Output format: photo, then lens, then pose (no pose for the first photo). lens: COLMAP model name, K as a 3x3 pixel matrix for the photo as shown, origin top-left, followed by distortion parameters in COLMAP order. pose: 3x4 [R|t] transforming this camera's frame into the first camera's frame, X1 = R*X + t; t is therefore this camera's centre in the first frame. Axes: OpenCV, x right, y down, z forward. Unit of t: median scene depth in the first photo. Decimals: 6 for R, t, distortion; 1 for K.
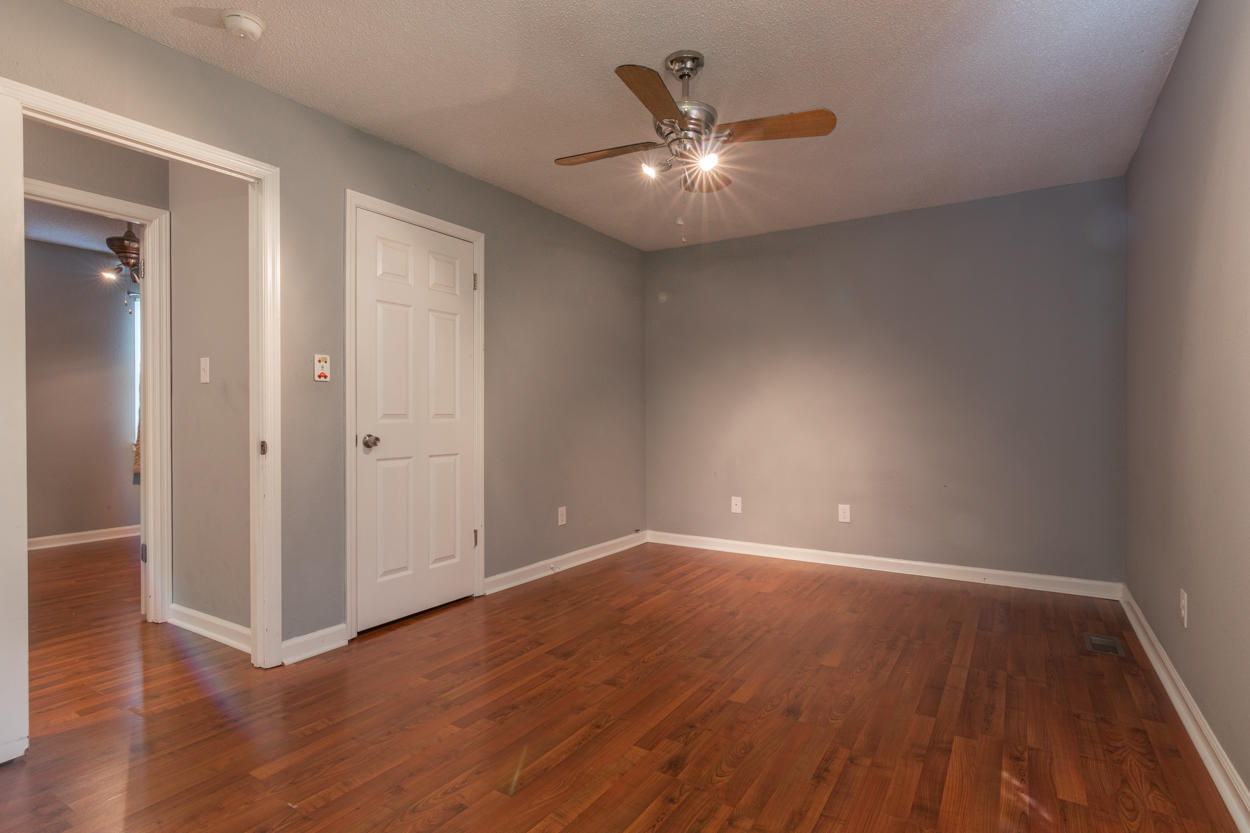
lens RADIAL K [[639.8, 0, 624.4], [0, 639.8, 414.4], [0, 0, 1]] dist [-0.002859, 0.002496]
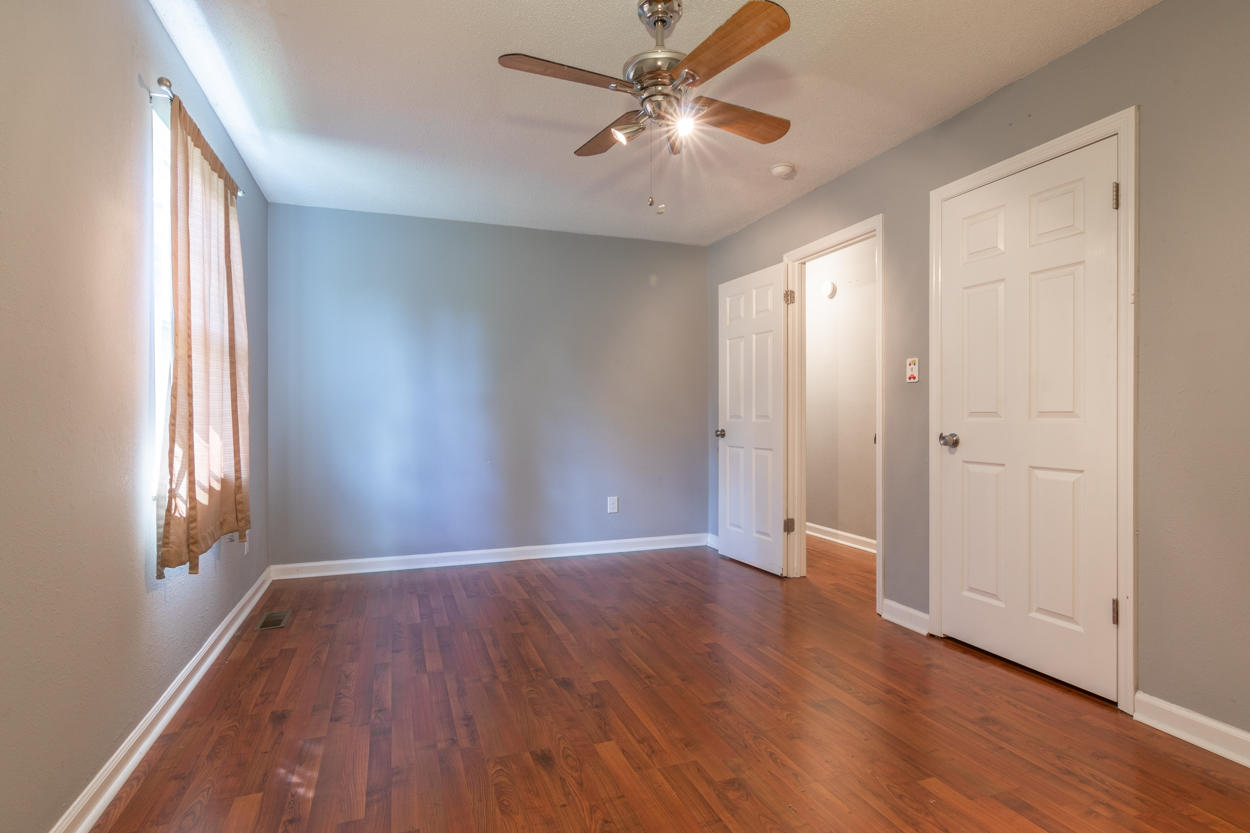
lens RADIAL K [[639.8, 0, 625.4], [0, 639.8, 417.4], [0, 0, 1]] dist [-0.002859, 0.002496]
pose [[-0.616842, 0.006441, -0.787061, 0.850645], [0.001680, 0.999975, 0.006867, -0.000081], [0.787085, 0.002914, -0.616837, 1.579917]]
